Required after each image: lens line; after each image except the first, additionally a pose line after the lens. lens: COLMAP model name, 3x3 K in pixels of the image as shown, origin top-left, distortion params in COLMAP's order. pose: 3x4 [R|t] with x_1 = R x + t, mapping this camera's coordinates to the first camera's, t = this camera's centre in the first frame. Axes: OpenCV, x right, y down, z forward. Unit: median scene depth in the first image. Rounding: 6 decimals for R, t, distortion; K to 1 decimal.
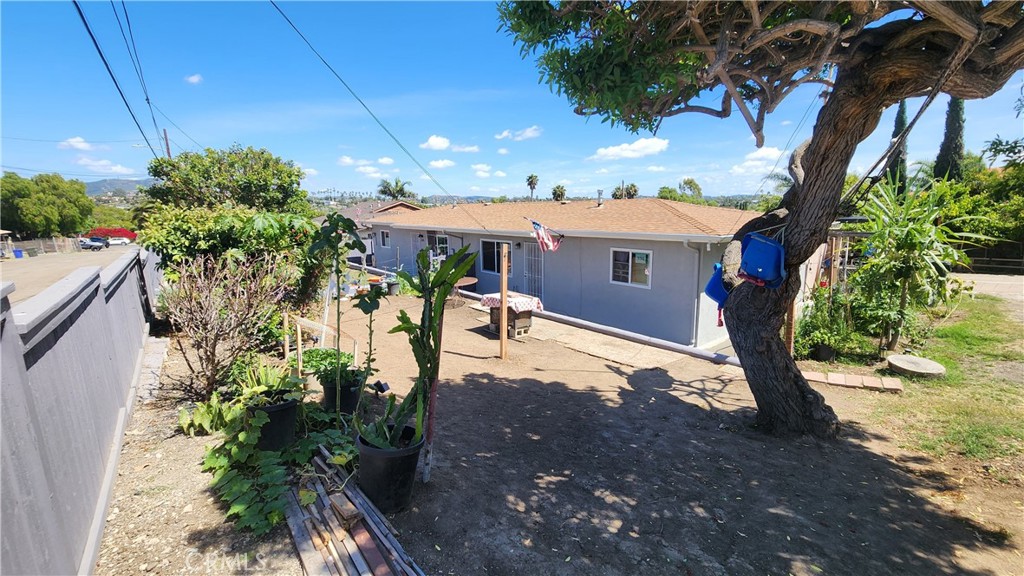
lens RADIAL K [[418.2, 0, 516.6], [0, 418.2, 283.7], [0, 0, 1]] dist [0.001043, -0.000342]
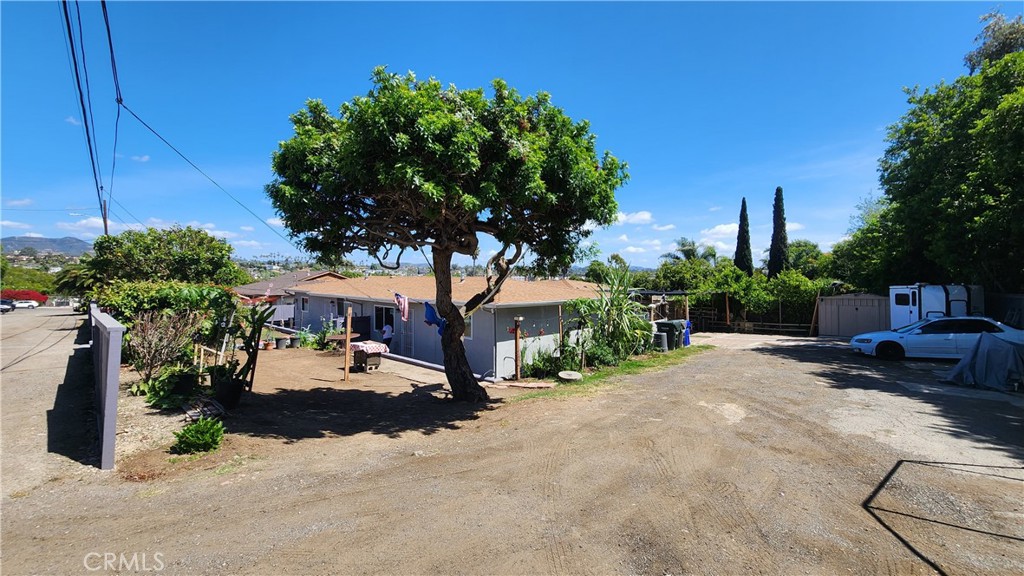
lens RADIAL K [[418.2, 0, 516.6], [0, 418.2, 283.7], [0, 0, 1]] dist [0.001043, -0.000342]
pose [[0.993333, 0.016119, 0.114145, 0.347939], [0.002405, 0.987063, -0.160315, 0.061599], [-0.115253, 0.159520, 0.980444, -0.551862]]
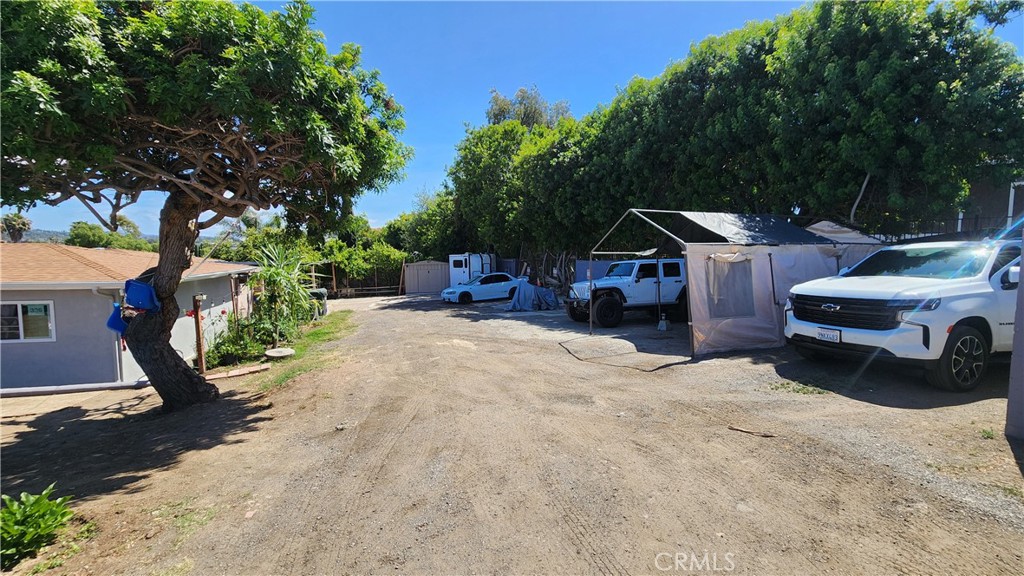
lens RADIAL K [[418.2, 0, 516.6], [0, 418.2, 283.7], [0, 0, 1]] dist [0.001043, -0.000342]
pose [[0.424232, -0.051133, 0.904109, -0.099916], [0.142314, 0.989763, -0.010800, 0.049721], [-0.894301, 0.133250, 0.427166, -0.408872]]
